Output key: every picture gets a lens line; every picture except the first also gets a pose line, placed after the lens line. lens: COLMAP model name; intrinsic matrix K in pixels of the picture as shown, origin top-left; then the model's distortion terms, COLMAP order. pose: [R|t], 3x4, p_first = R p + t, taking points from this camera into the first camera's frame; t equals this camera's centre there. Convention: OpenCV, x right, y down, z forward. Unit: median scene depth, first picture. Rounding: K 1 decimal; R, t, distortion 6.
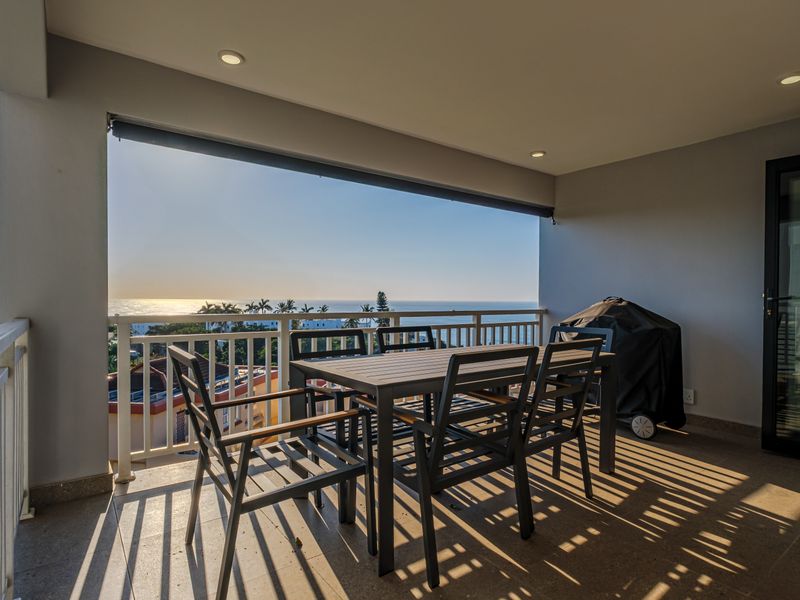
lens RADIAL K [[454.7, 0, 400.0], [0, 454.7, 300.0], [0, 0, 1]] dist [-0.000979, -0.000741]
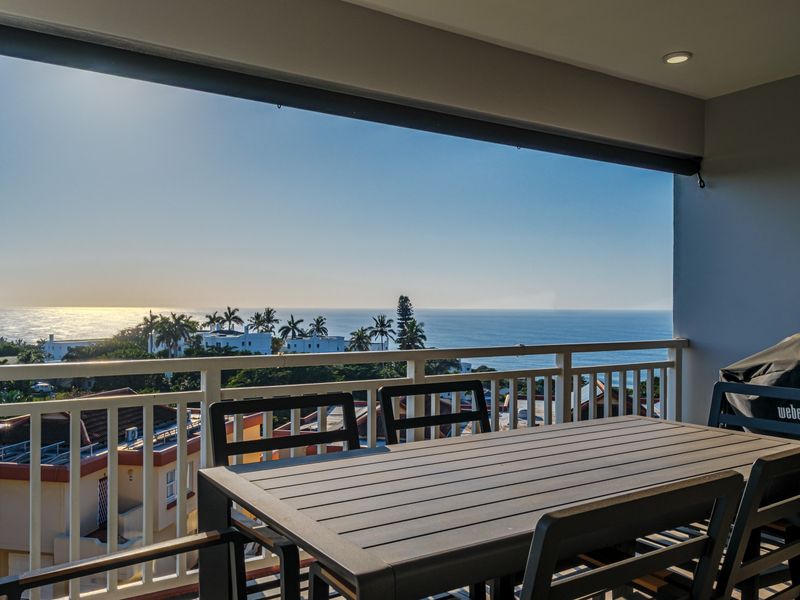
lens RADIAL K [[678.1, 0, 400.7], [0, 678.1, 302.4], [0, 0, 1]] dist [0.003999, 0.003640]
pose [[0.998906, -0.007094, -0.046212, 0.007839], [0.006738, 0.999946, -0.007851, -0.021187], [0.046265, 0.007531, 0.998901, 0.149381]]
